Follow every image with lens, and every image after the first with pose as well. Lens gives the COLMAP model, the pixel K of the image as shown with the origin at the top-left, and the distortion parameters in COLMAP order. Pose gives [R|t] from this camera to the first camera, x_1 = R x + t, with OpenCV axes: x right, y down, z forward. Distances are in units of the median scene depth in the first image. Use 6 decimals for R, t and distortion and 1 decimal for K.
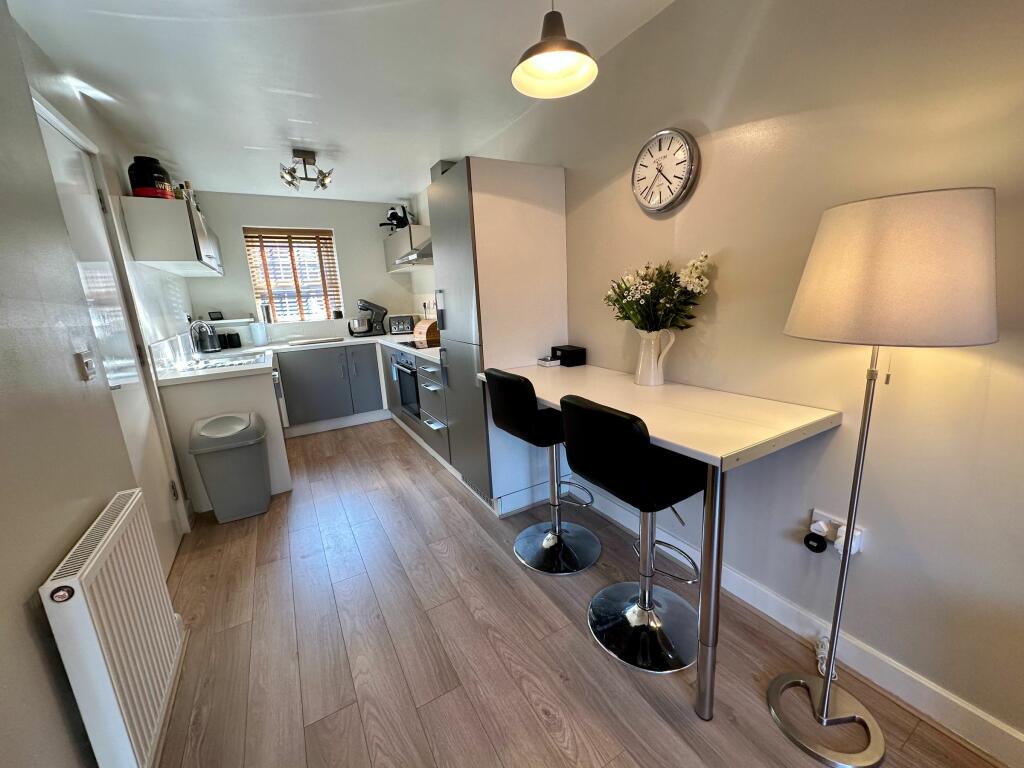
lens RADIAL K [[411.0, 0, 511.6], [0, 411.0, 383.7], [0, 0, 1]] dist [0.002035, 0.000131]
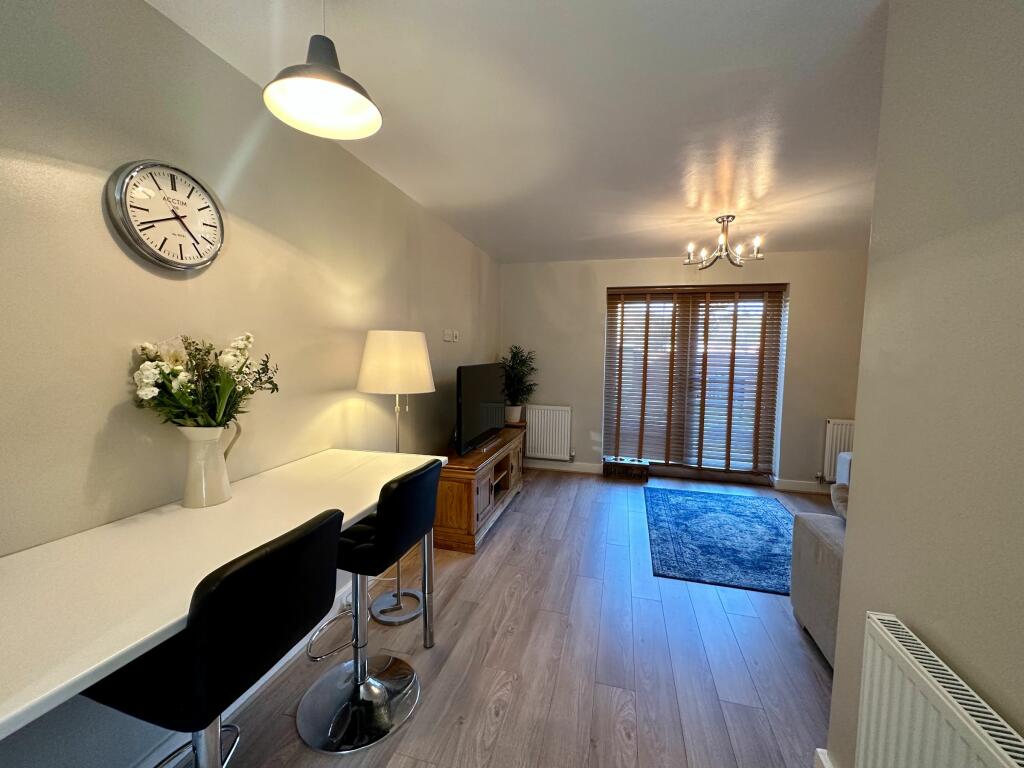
lens RADIAL K [[411.0, 0, 510.5], [0, 411.0, 383.8], [0, 0, 1]] dist [0.002035, 0.000131]
pose [[-0.703833, -0.020408, 0.710072, -0.285302], [0.169899, 0.965741, 0.196162, -0.131832], [-0.689749, 0.258706, -0.676253, 0.564651]]
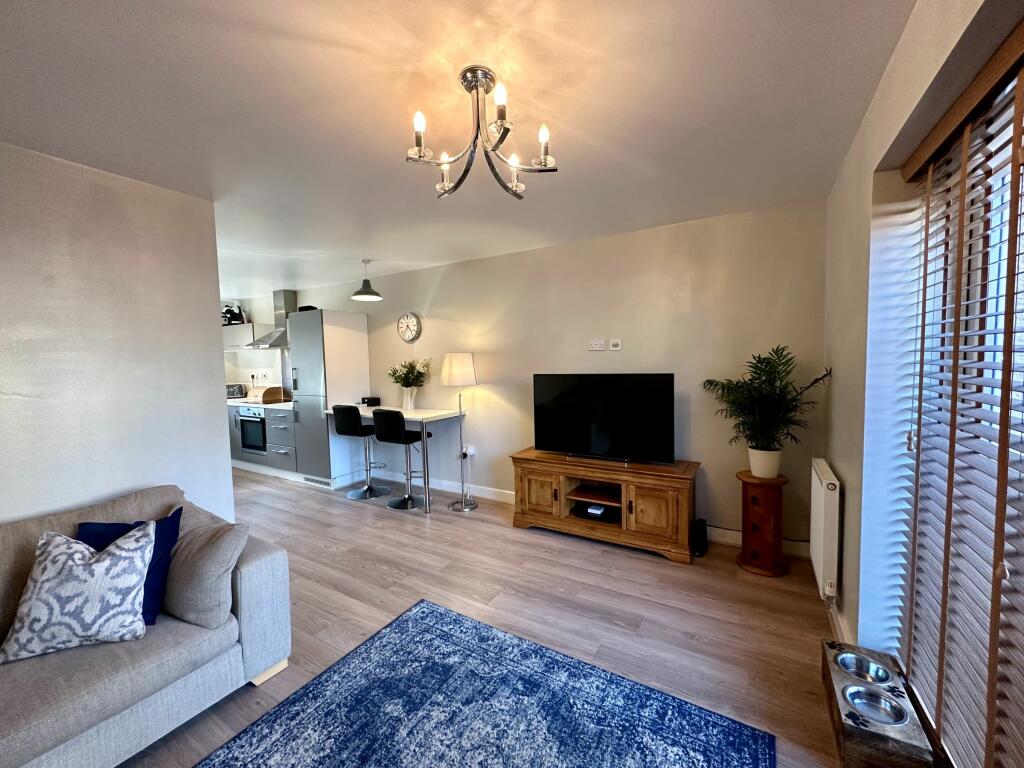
lens RADIAL K [[411.0, 0, 511.3], [0, 411.0, 383.9], [0, 0, 1]] dist [0.002035, 0.000131]
pose [[0.876428, -0.001308, 0.481531, -0.154694], [0.084651, 0.984841, -0.151399, 0.140992], [-0.474033, 0.173452, 0.863253, -0.725116]]
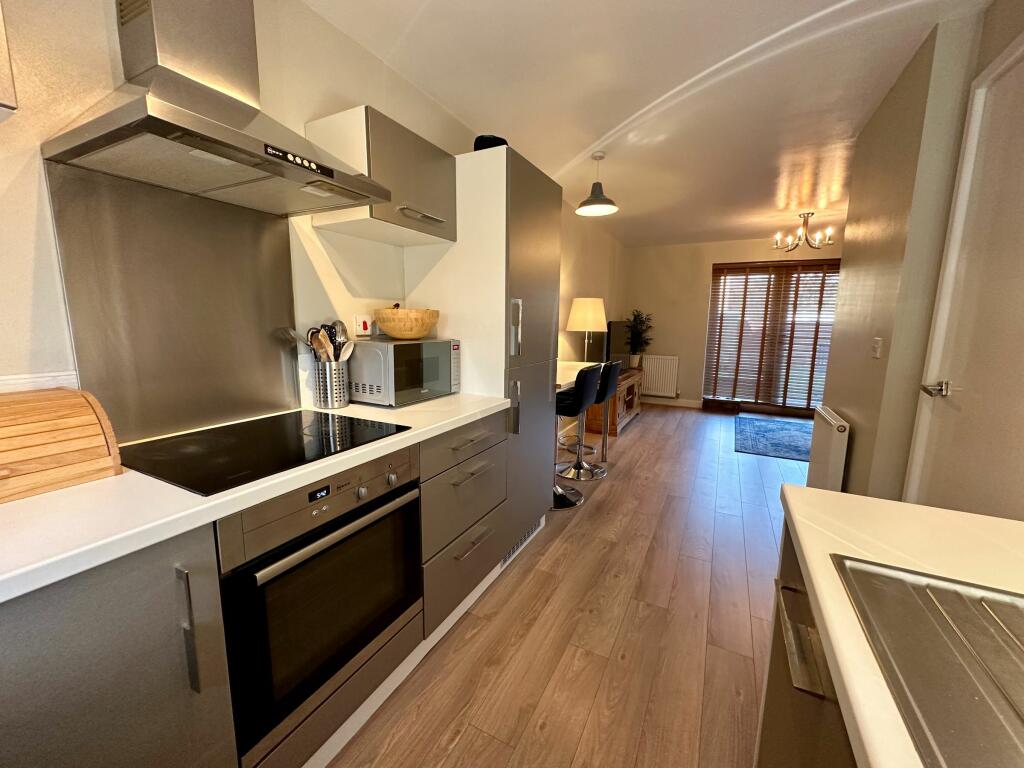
lens RADIAL K [[411.0, 0, 512.6], [0, 411.0, 383.0], [0, 0, 1]] dist [0.002035, 0.000131]
pose [[-0.538407, -0.087278, 0.838153, -0.570663], [0.191207, 0.956027, 0.222379, -0.181933], [-0.820706, 0.279991, -0.498044, 1.022208]]
